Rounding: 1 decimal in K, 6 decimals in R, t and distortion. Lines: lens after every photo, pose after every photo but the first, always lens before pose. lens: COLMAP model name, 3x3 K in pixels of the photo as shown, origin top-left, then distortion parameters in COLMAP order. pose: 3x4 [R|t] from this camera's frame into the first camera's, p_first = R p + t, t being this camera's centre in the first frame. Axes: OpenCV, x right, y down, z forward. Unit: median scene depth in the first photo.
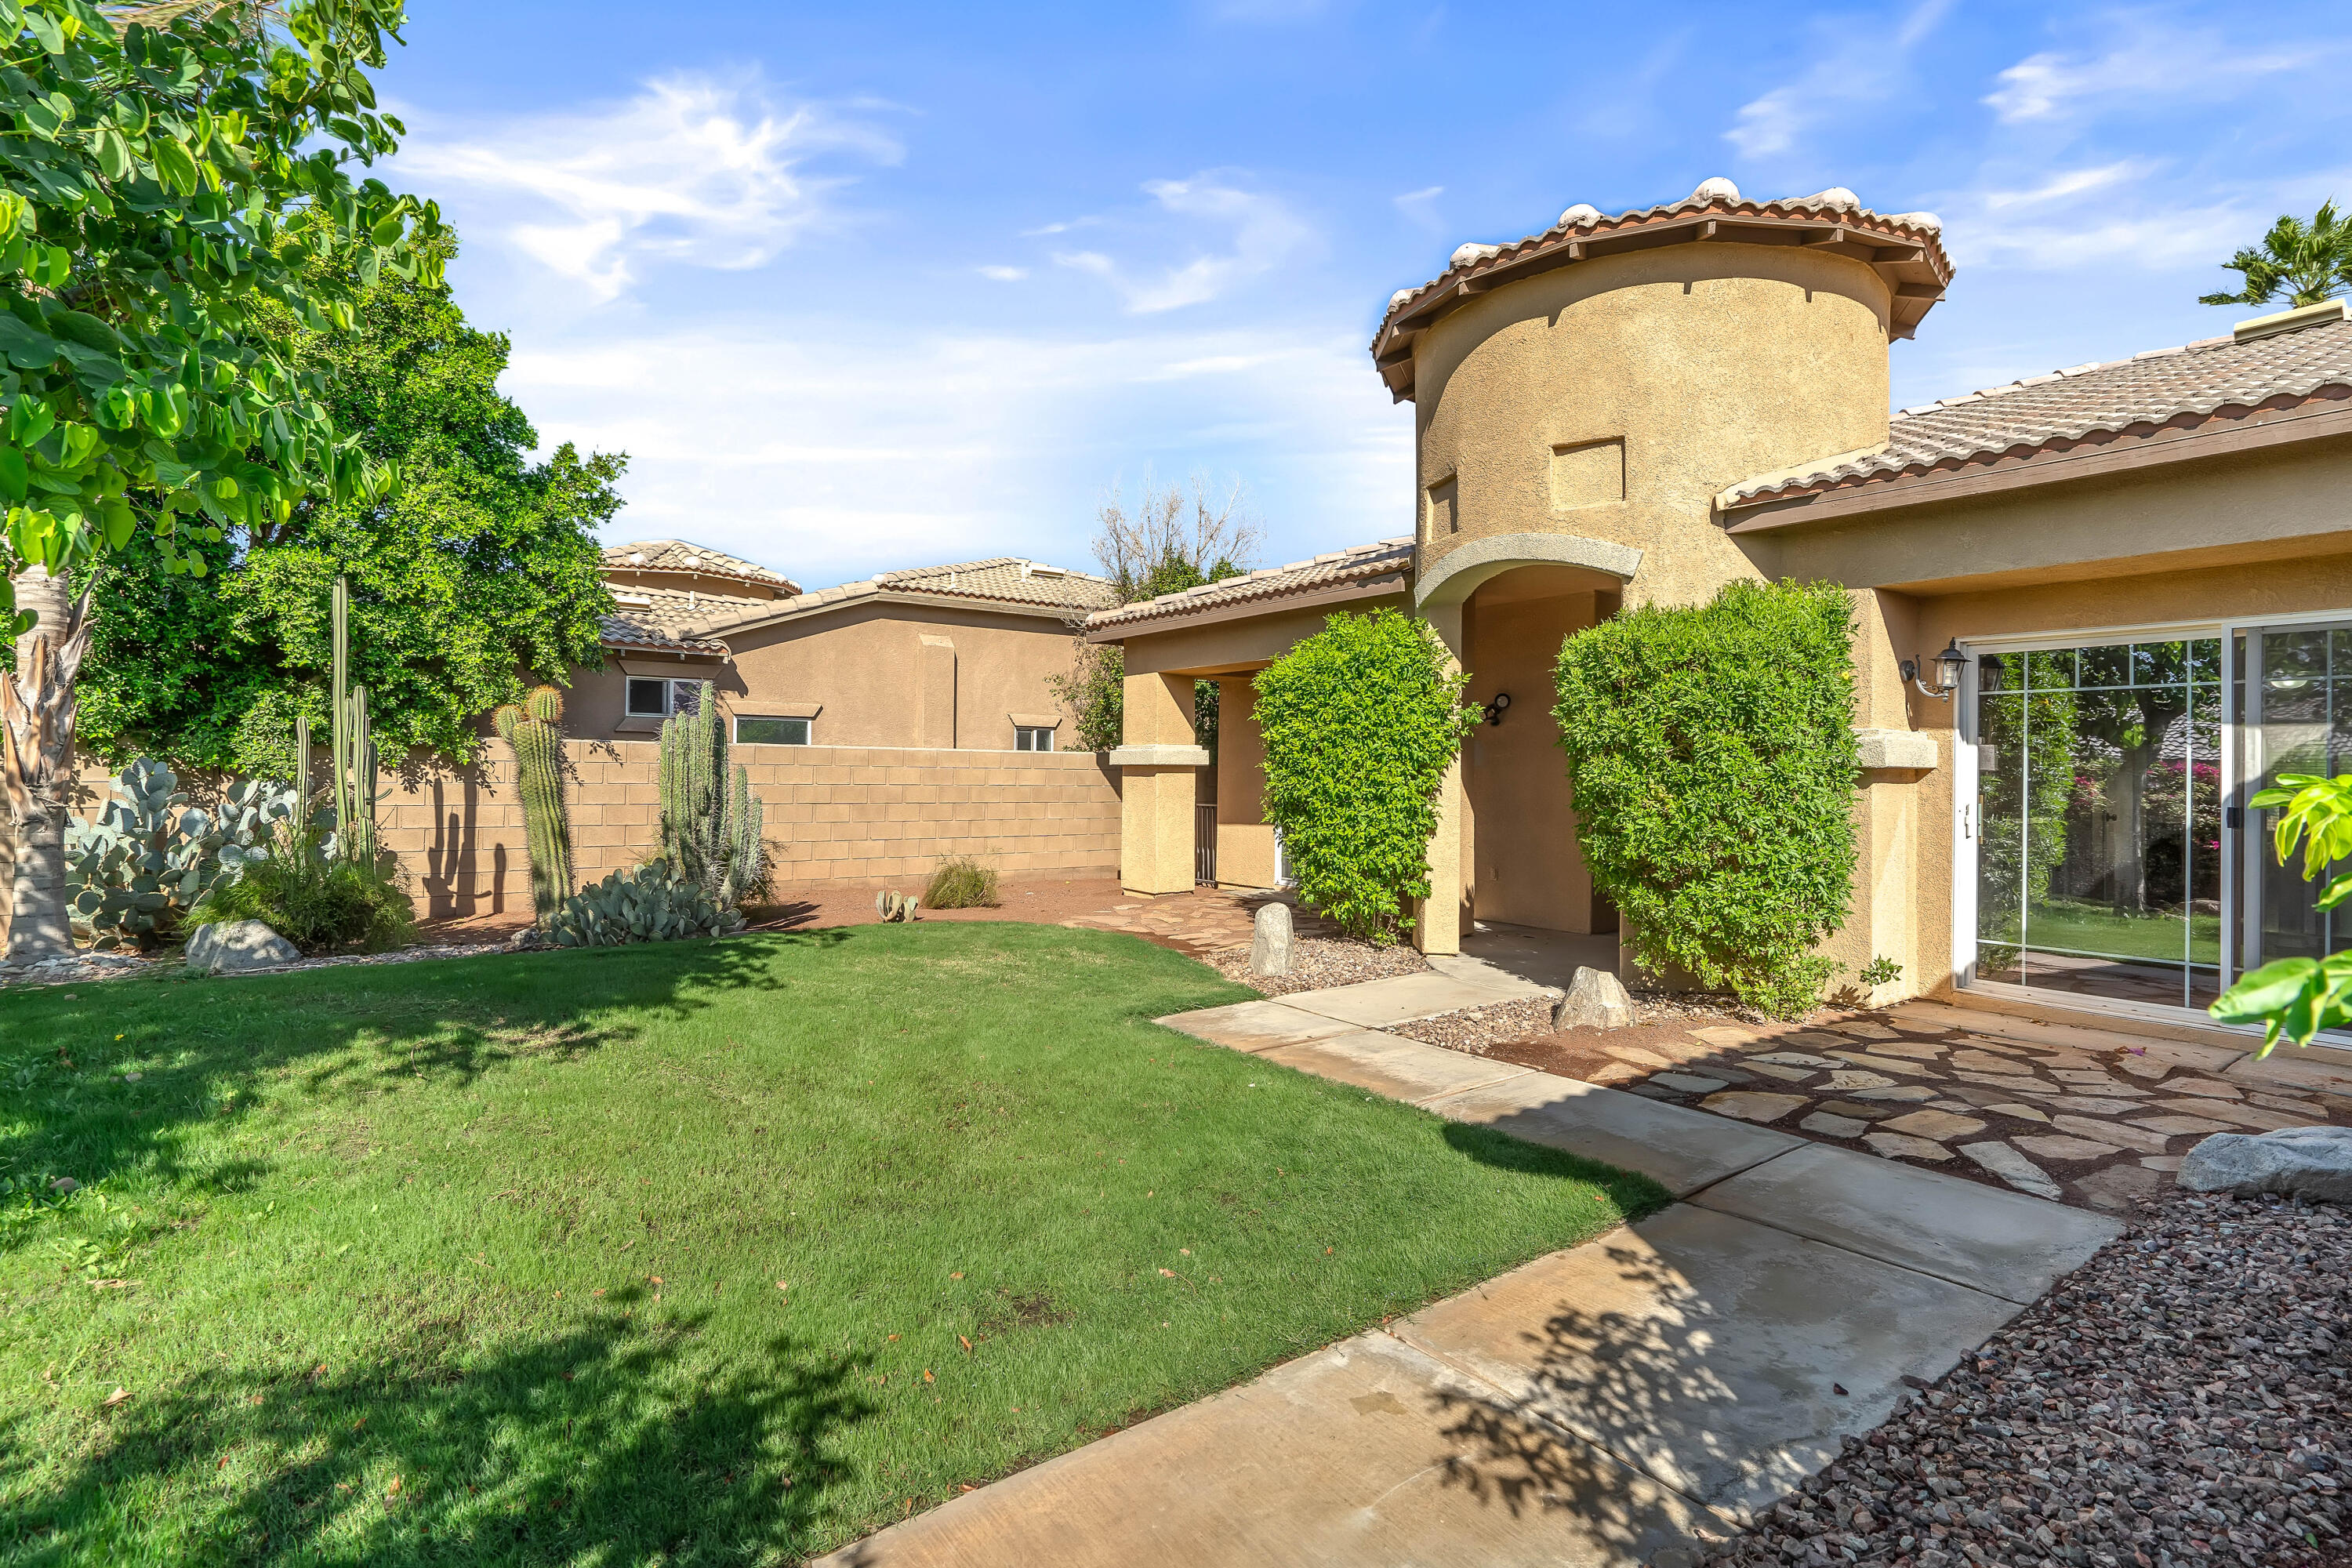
lens RADIAL K [[1092.0, 0, 1176.6], [0, 1092.0, 773.5], [0, 0, 1]] dist [-0.000859, 0.000573]
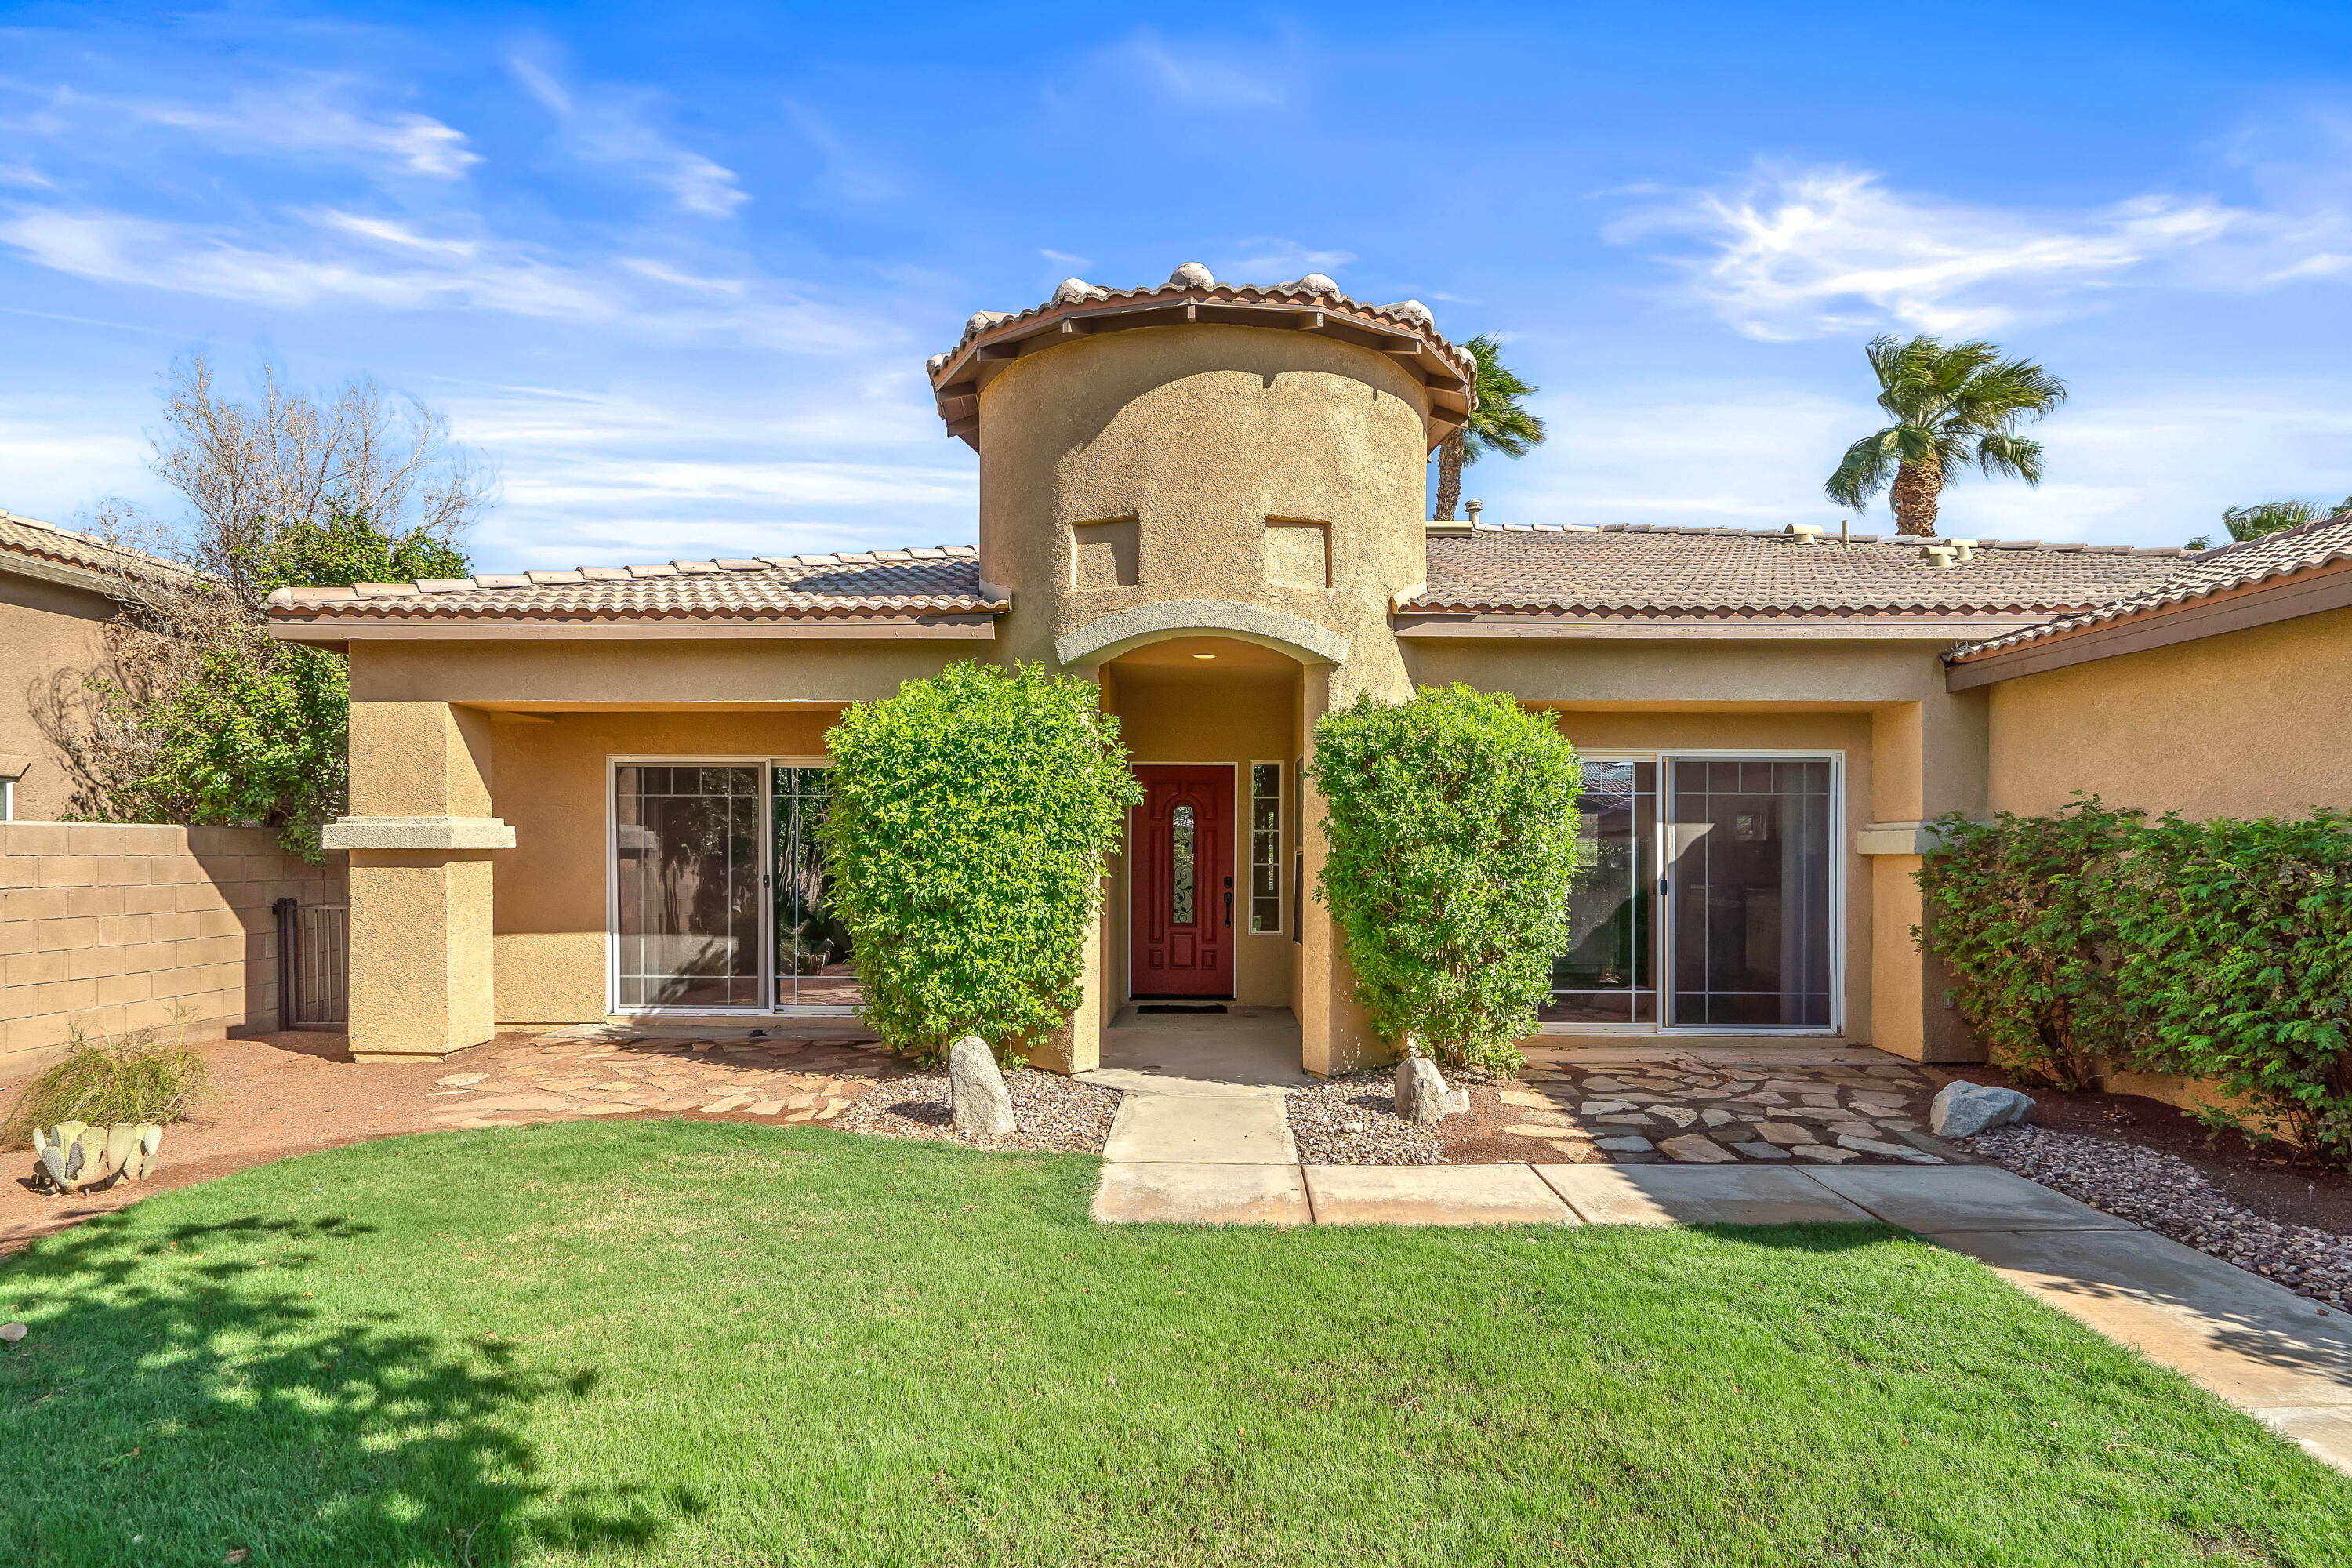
lens RADIAL K [[1169.8, 0, 1201.0], [0, 1169.8, 865.8], [0, 0, 1]] dist [-0.006796, -0.000644]
pose [[0.612650, -0.015216, 0.790208, -0.511044], [0.004197, 0.999863, 0.015999, -0.013243], [-0.790343, -0.006485, 0.612630, 0.437439]]
